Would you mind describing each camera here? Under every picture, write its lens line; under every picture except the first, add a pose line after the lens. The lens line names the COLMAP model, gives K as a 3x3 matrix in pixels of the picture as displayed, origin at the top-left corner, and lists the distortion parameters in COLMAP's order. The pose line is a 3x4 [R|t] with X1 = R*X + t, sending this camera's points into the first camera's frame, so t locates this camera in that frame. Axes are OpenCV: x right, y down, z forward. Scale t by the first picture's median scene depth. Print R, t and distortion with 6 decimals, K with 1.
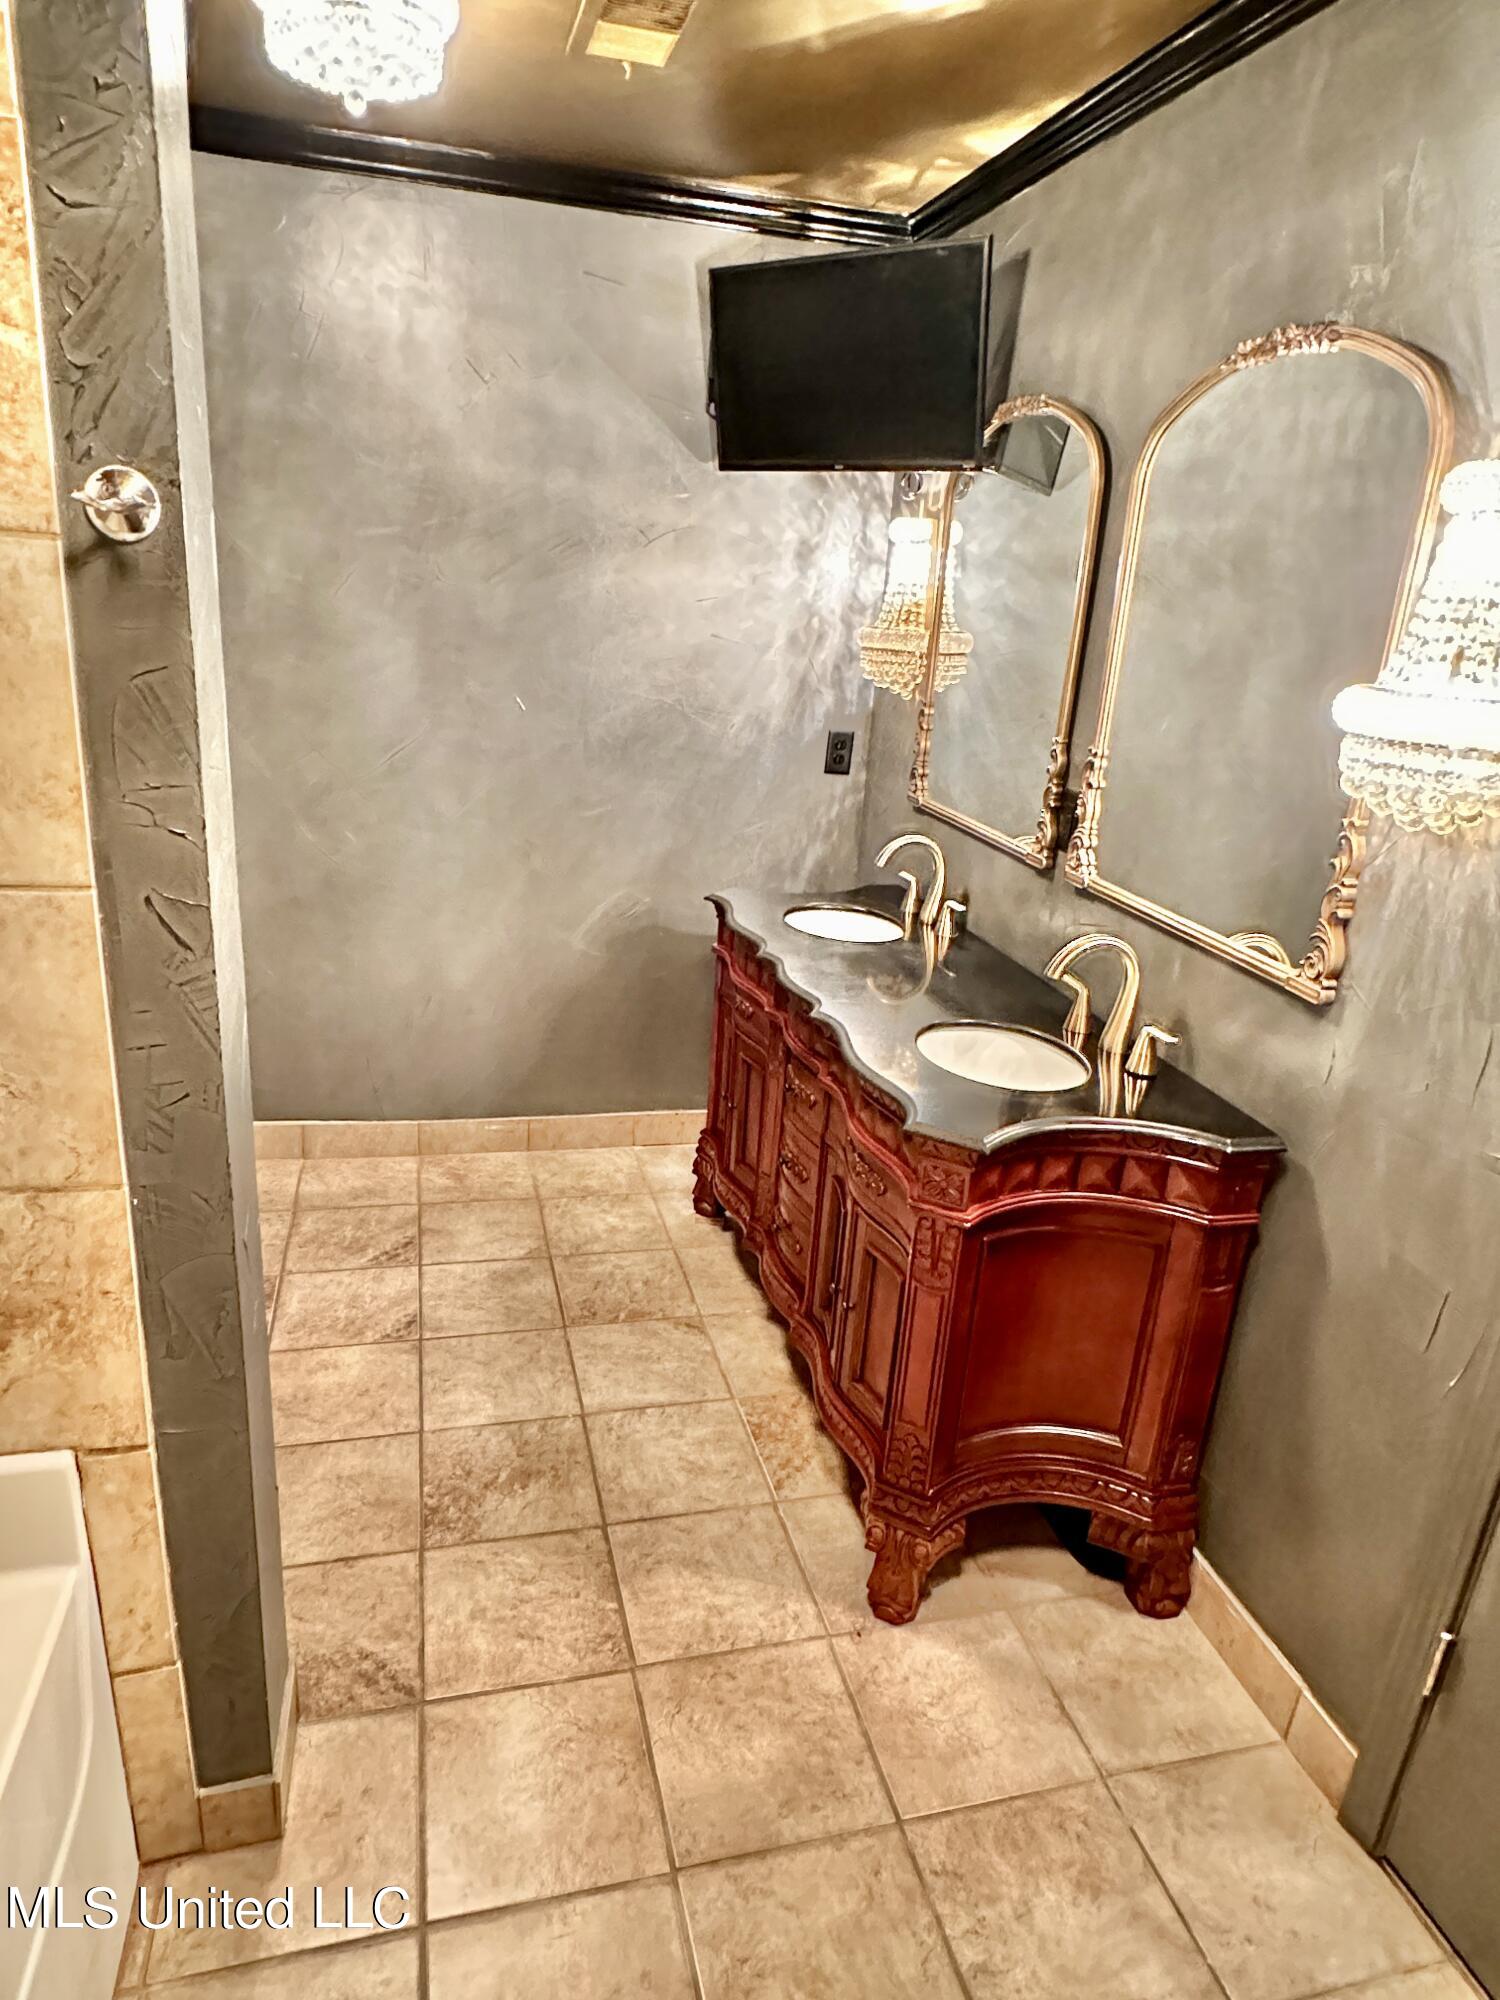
lens RADIAL K [[1210.5, 0, 746.2], [0, 1210.5, 1007.3], [0, 0, 1]] dist [-0.002065, 0.001322]
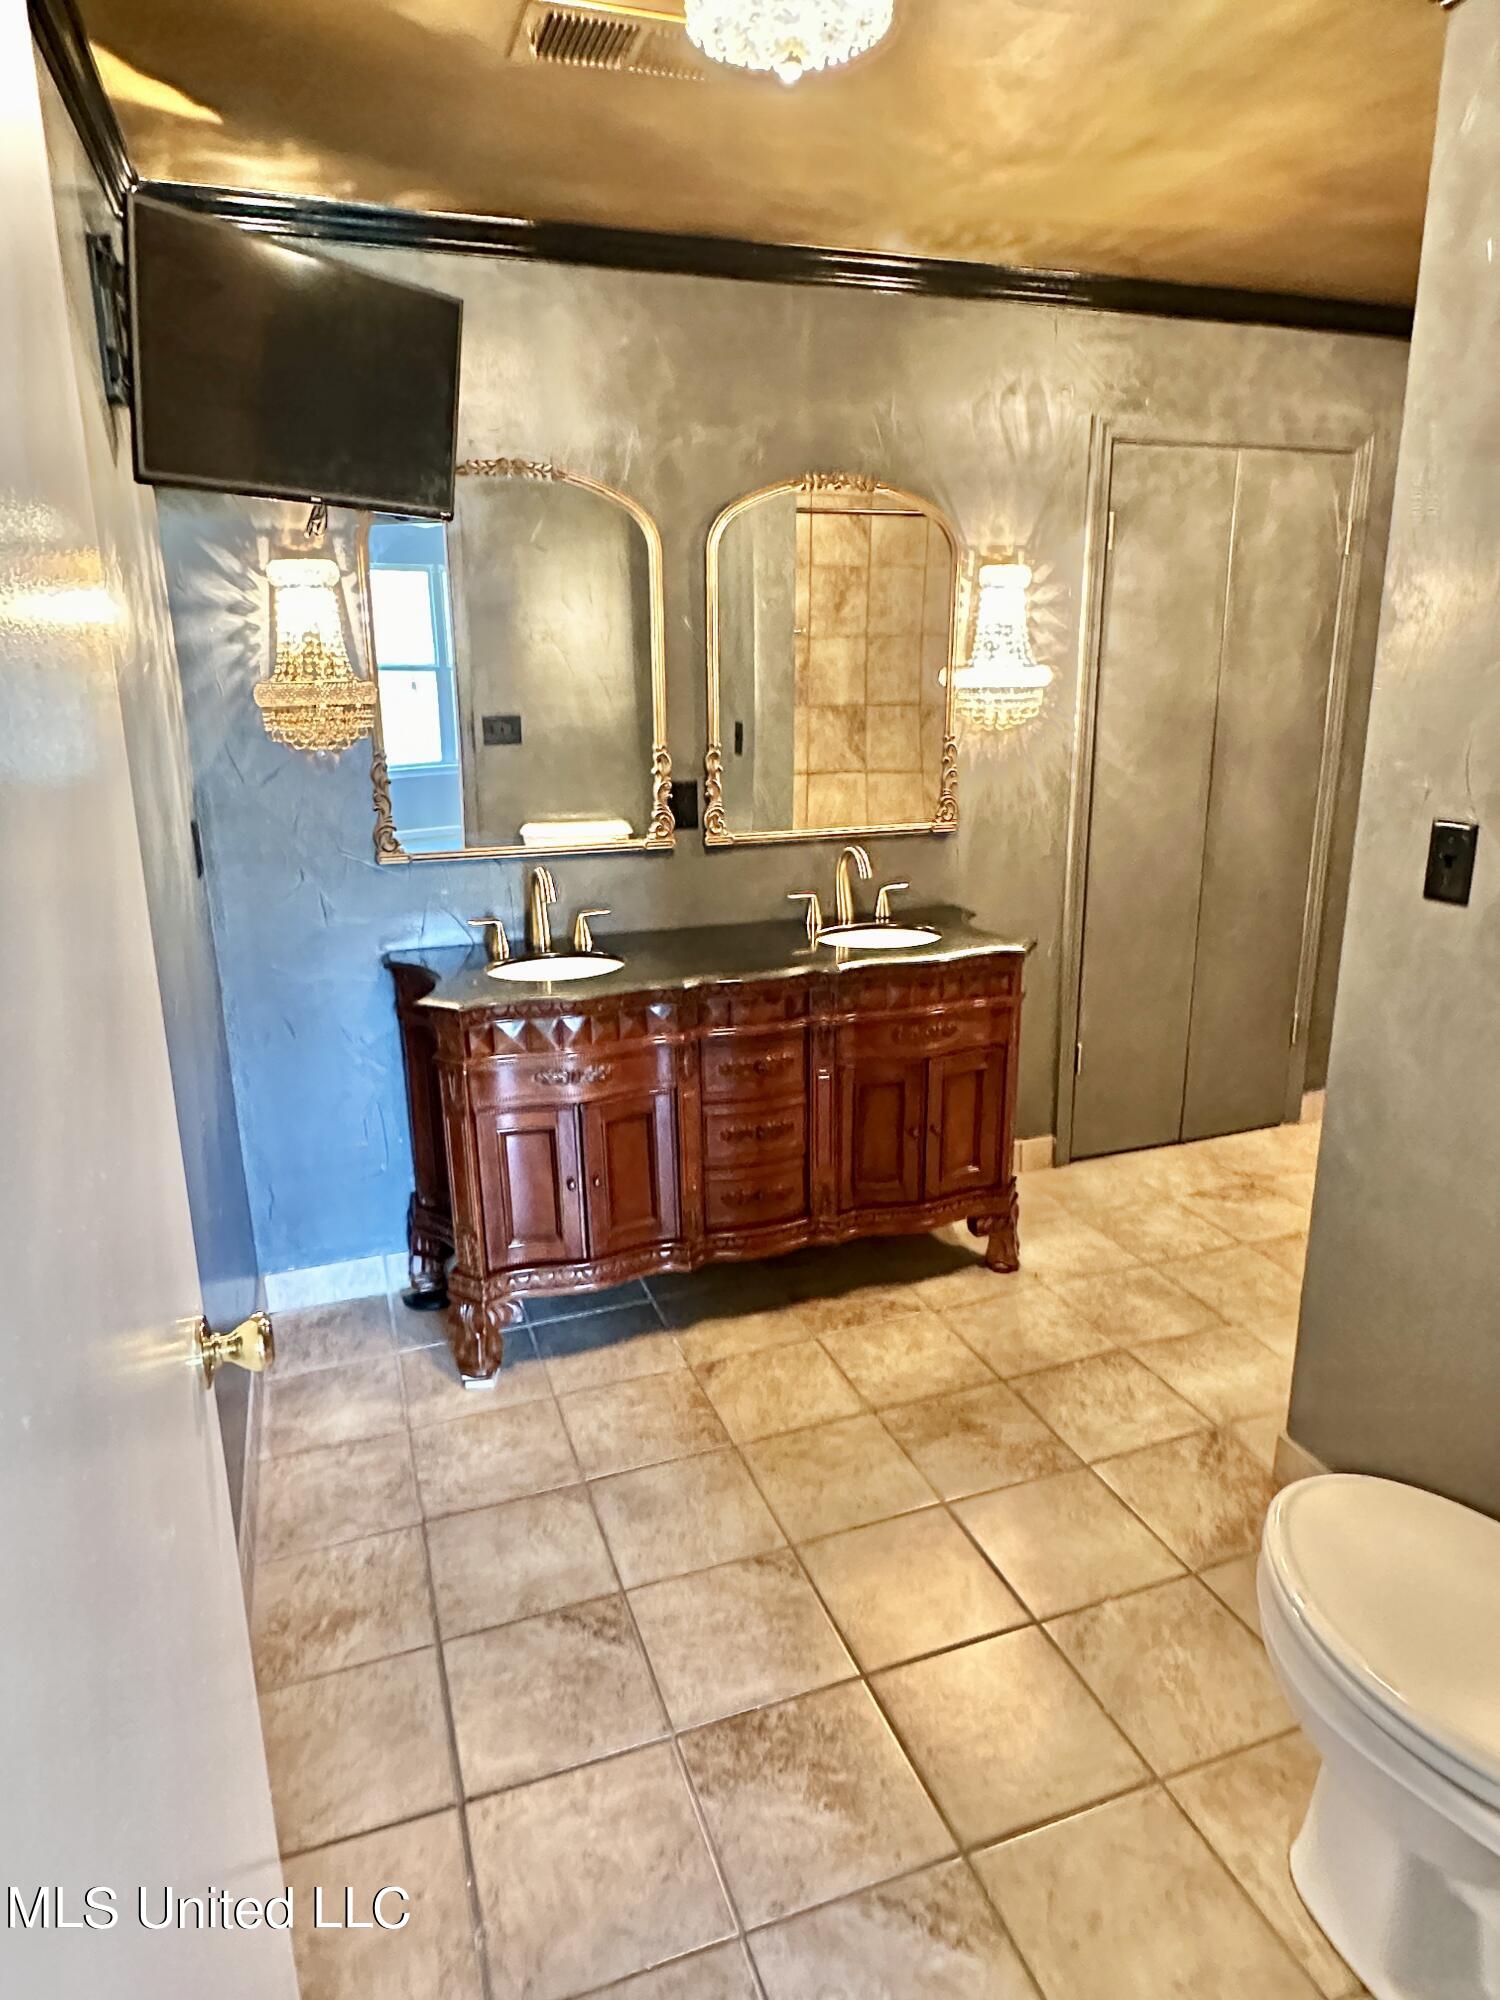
lens RADIAL K [[1210.5, 0, 739.6], [0, 1210.5, 990.8], [0, 0, 1]] dist [-0.002065, 0.001322]
pose [[-0.087544, -0.321532, 0.942843, -1.179633], [0.336044, 0.881465, 0.331803, -0.442862], [-0.937769, 0.345884, 0.030882, 1.116404]]
